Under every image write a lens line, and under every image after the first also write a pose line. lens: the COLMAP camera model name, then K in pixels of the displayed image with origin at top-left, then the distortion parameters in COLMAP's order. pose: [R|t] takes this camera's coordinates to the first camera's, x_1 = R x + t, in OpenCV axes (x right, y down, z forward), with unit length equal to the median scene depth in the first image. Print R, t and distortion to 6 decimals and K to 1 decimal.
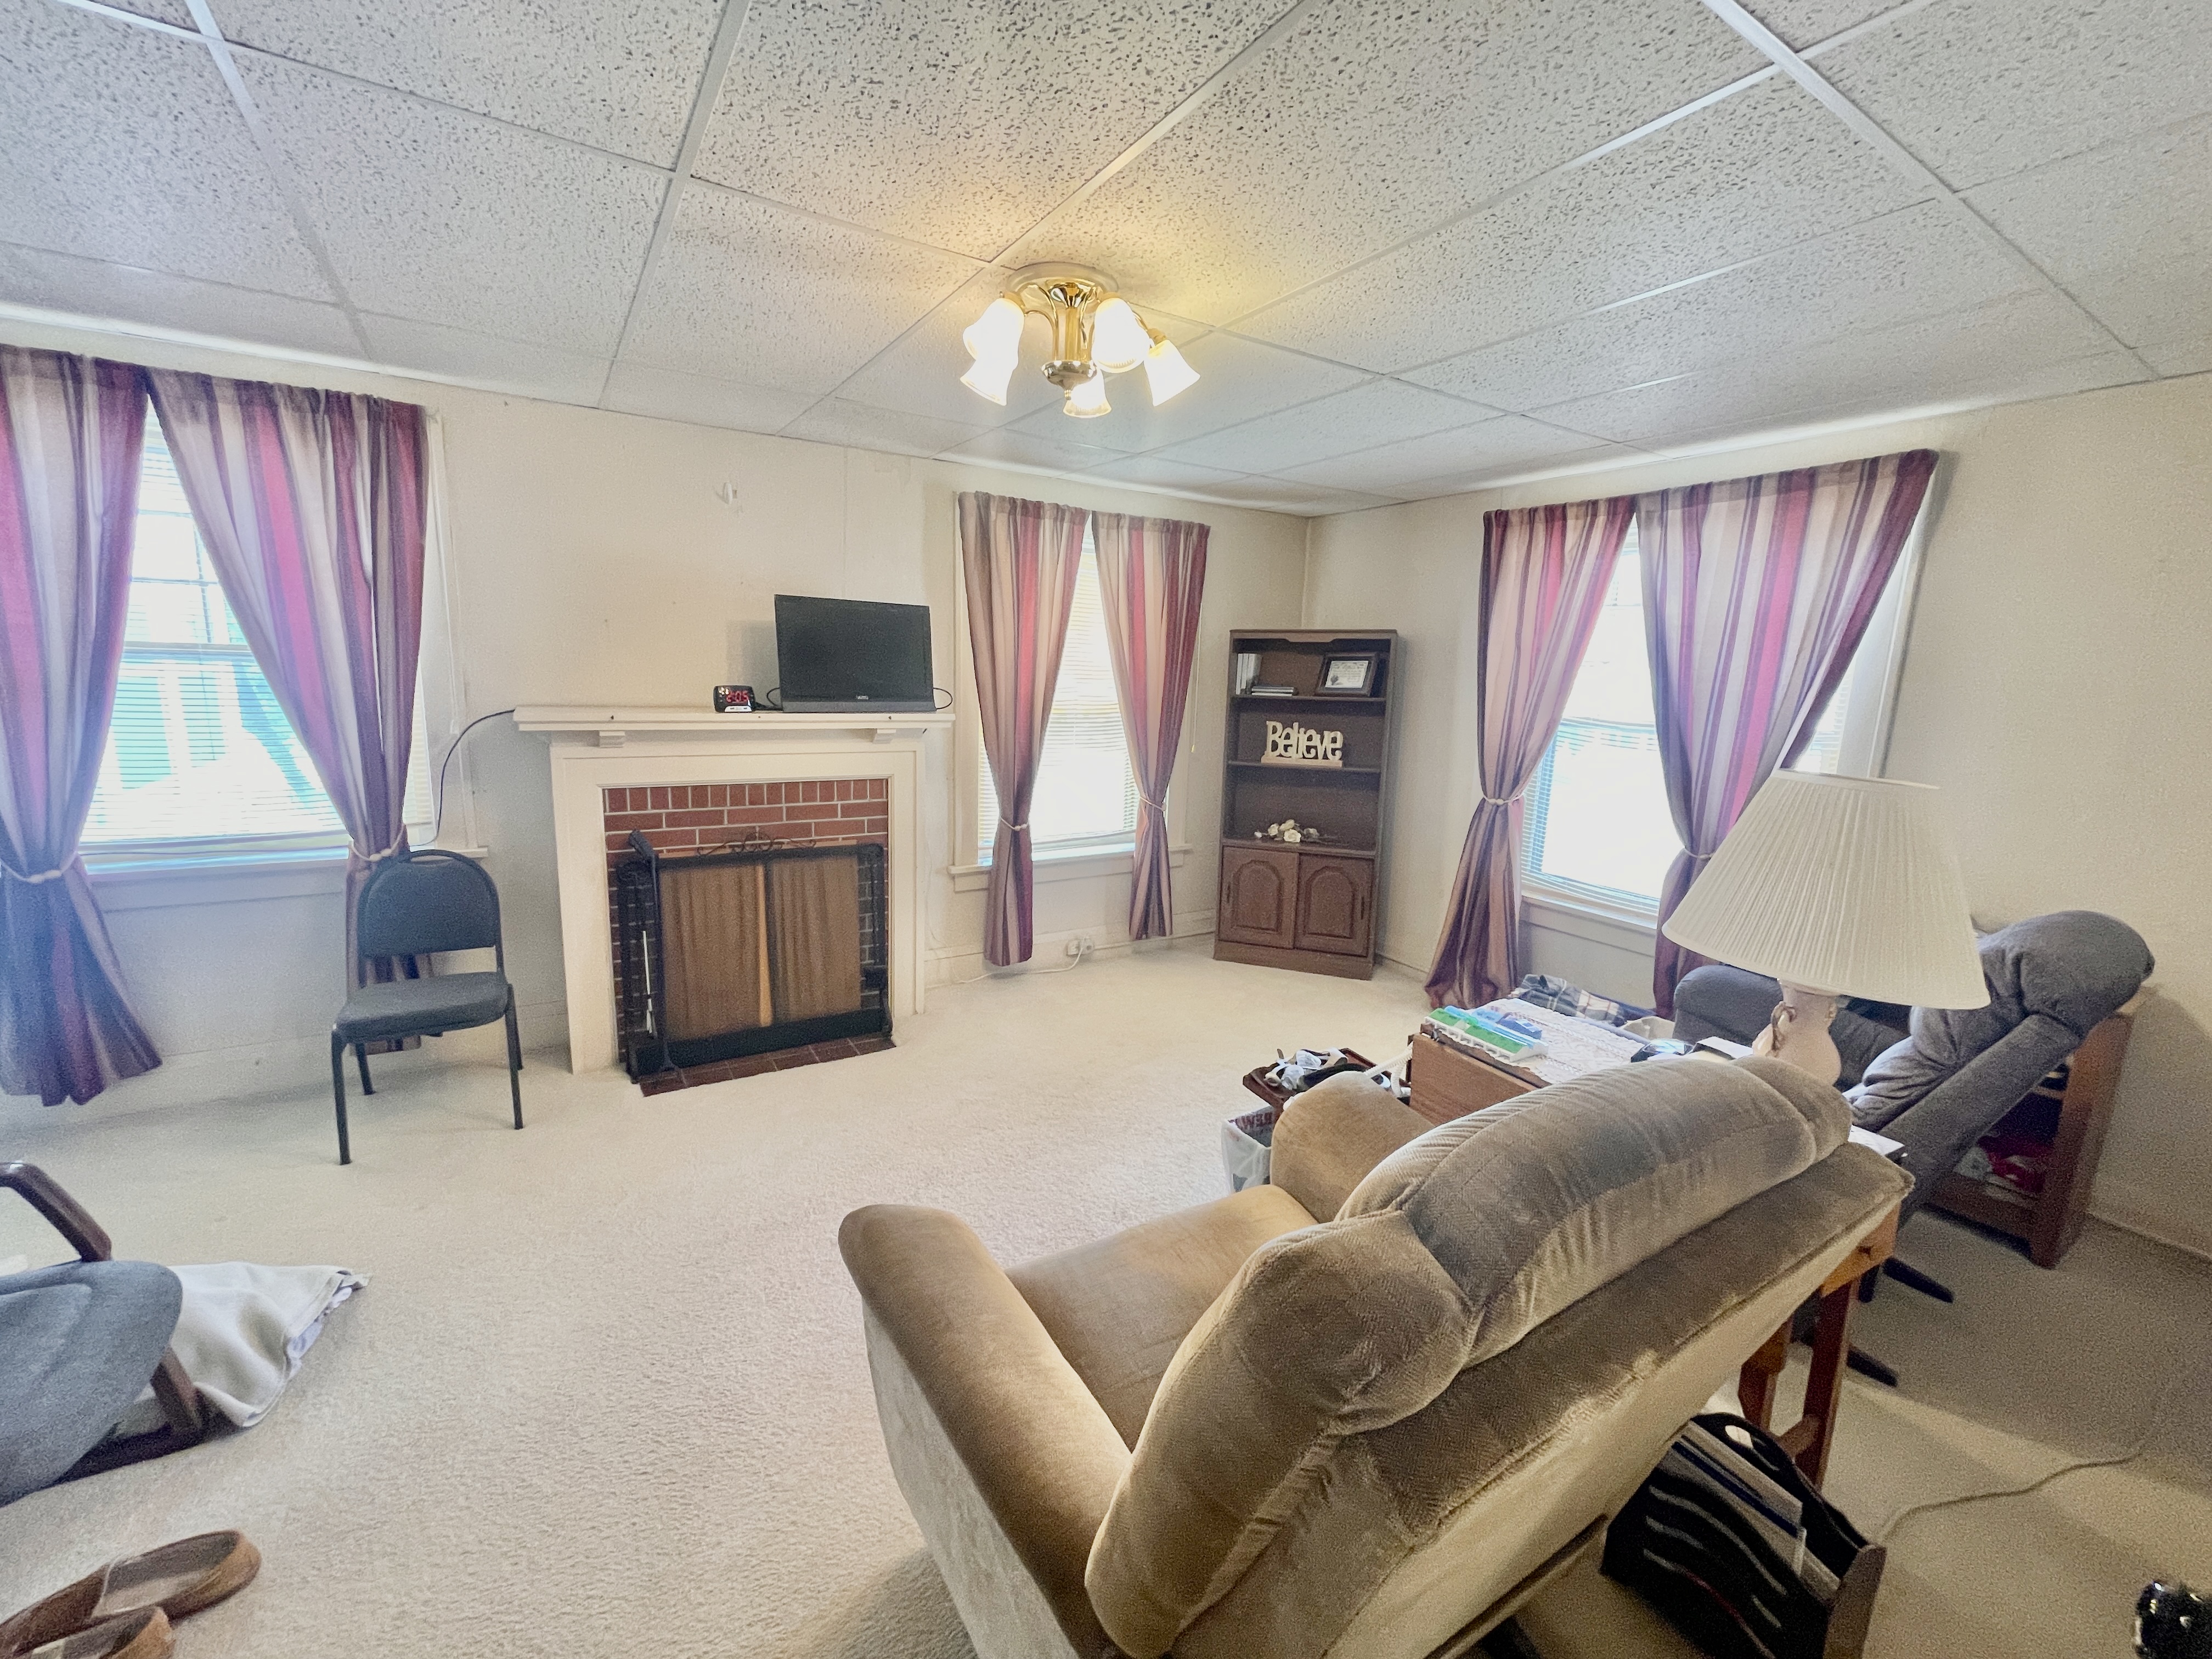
lens RADIAL K [[898.8, 0, 1106.0], [0, 898.8, 829.5], [0, 0, 1]] dist [-0.001064, 0.000528]
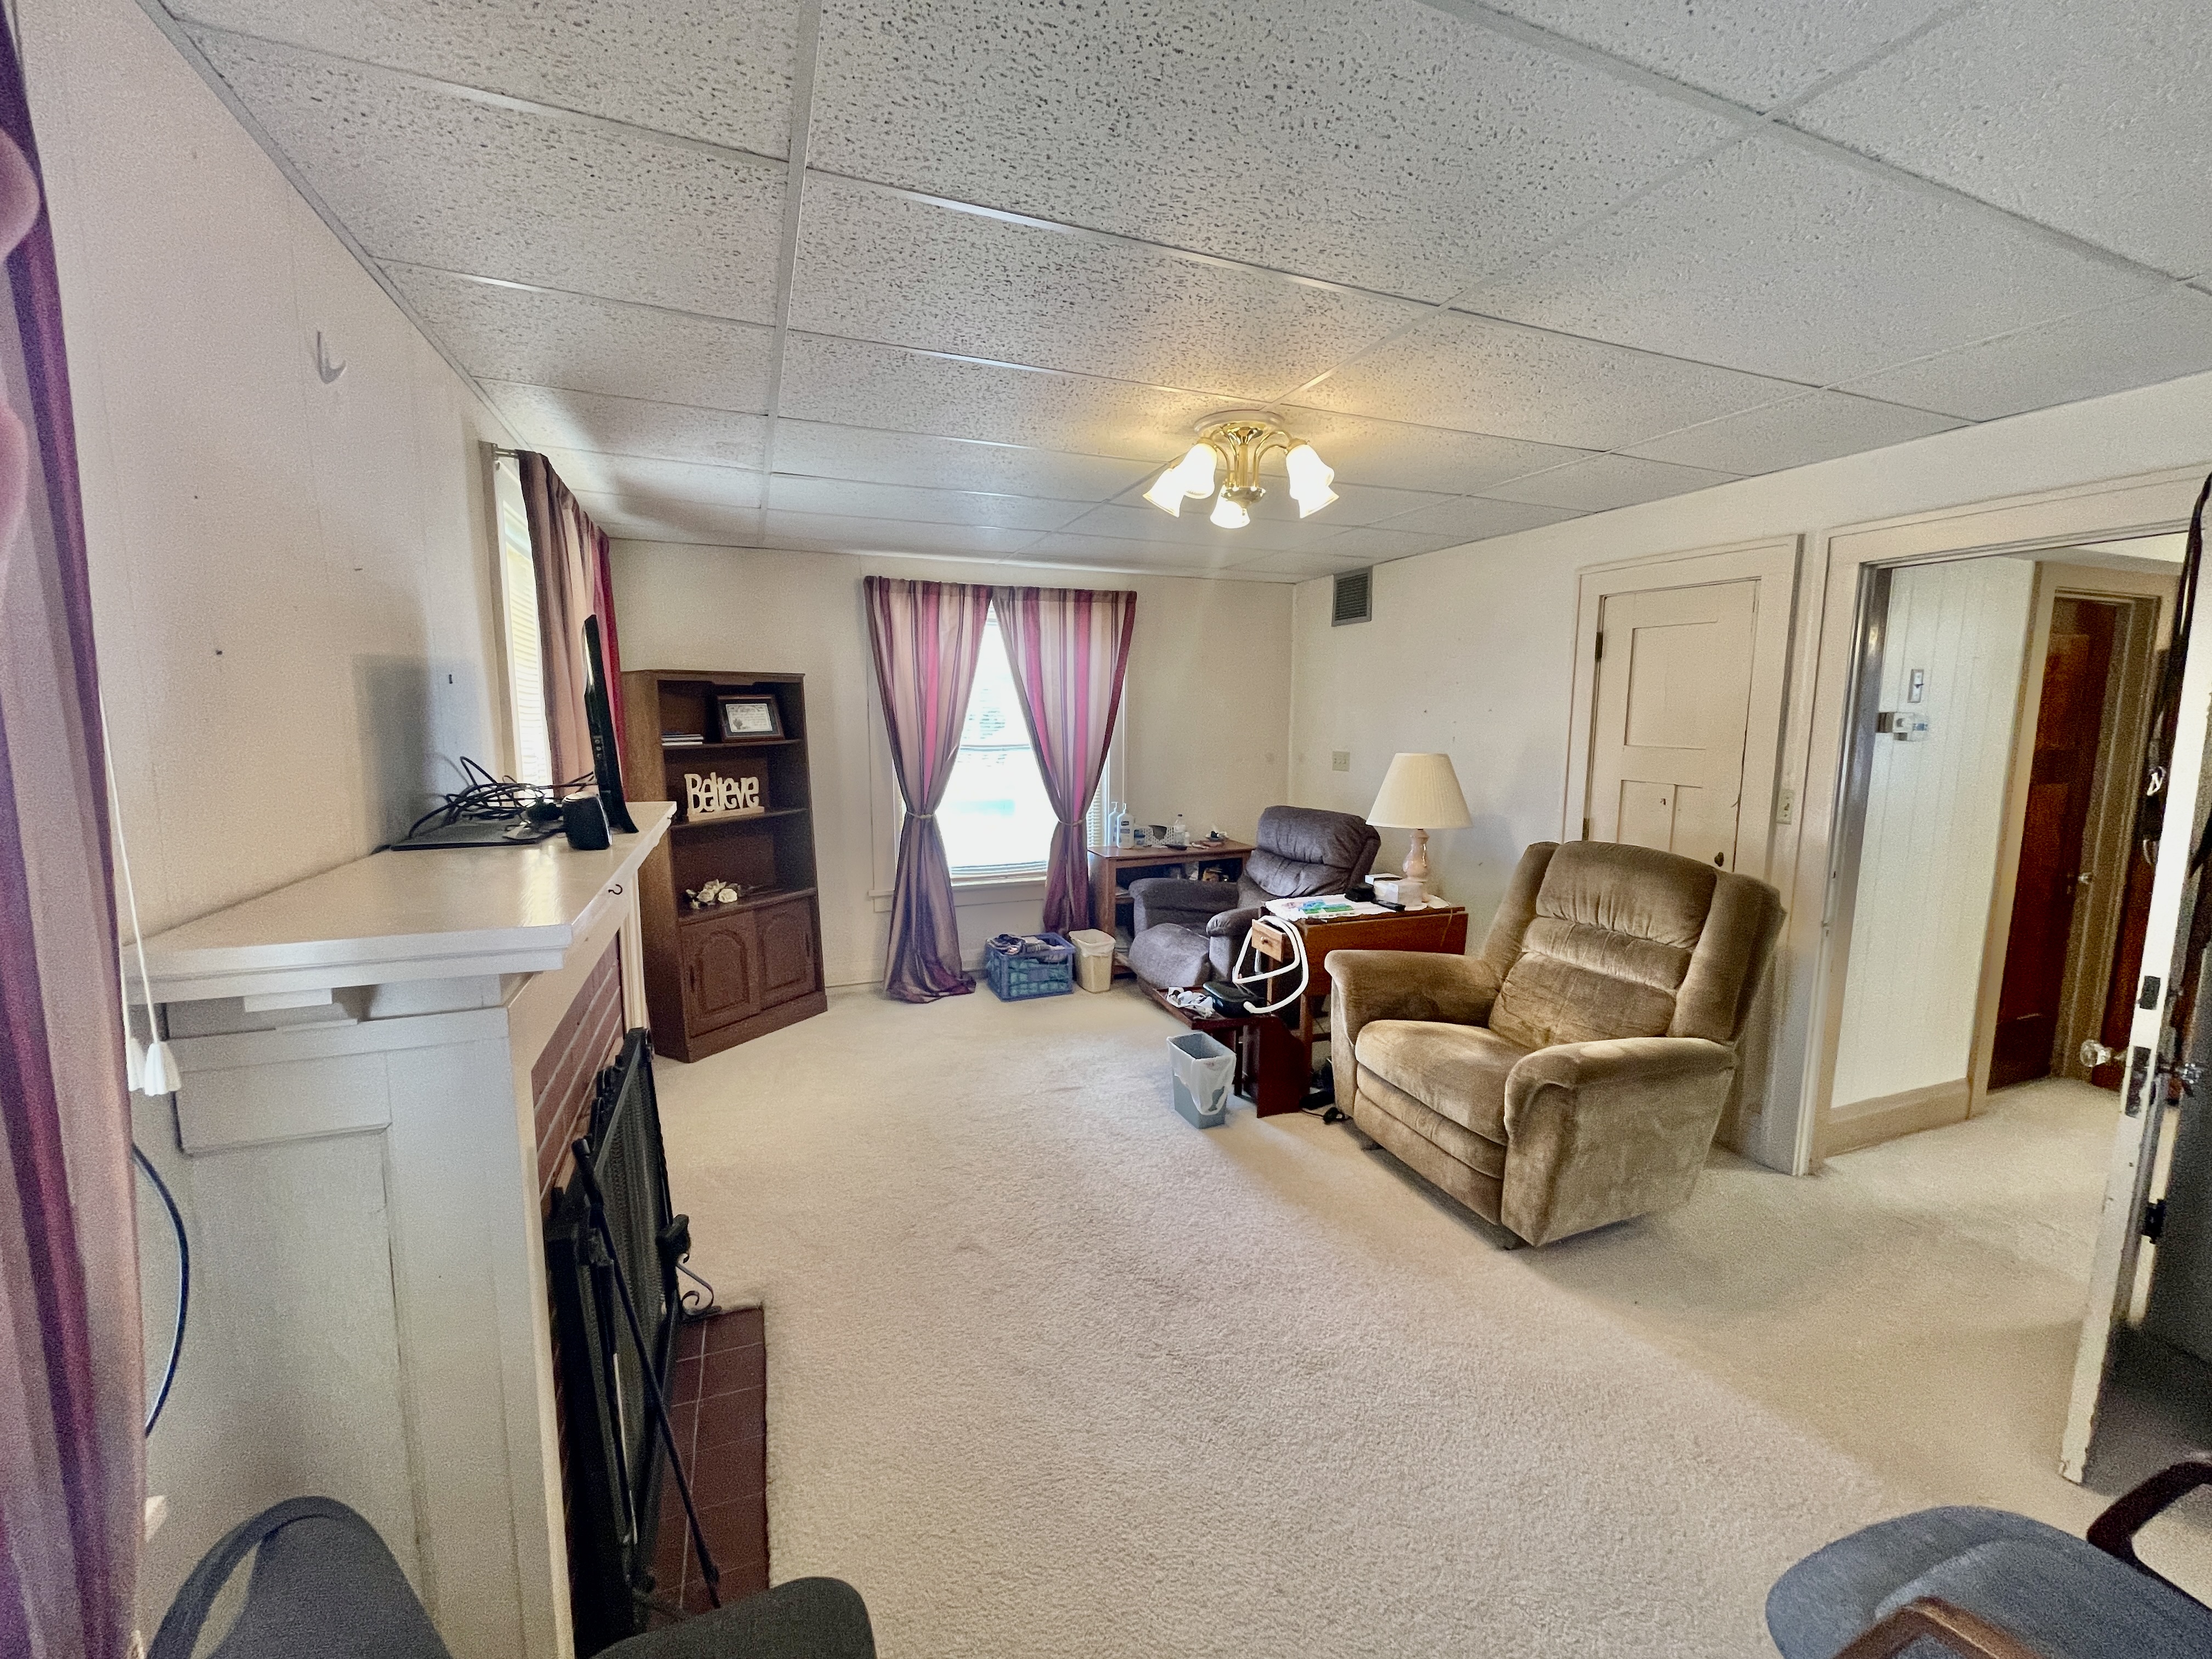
lens RADIAL K [[898.8, 0, 1106.0], [0, 898.8, 829.5], [0, 0, 1]] dist [-0.001064, 0.000528]
pose [[0.186444, -0.160686, 0.969236, -0.699890], [0.173793, 0.976371, 0.128438, -0.127896], [-0.966972, 0.144500, 0.209965, 0.503960]]
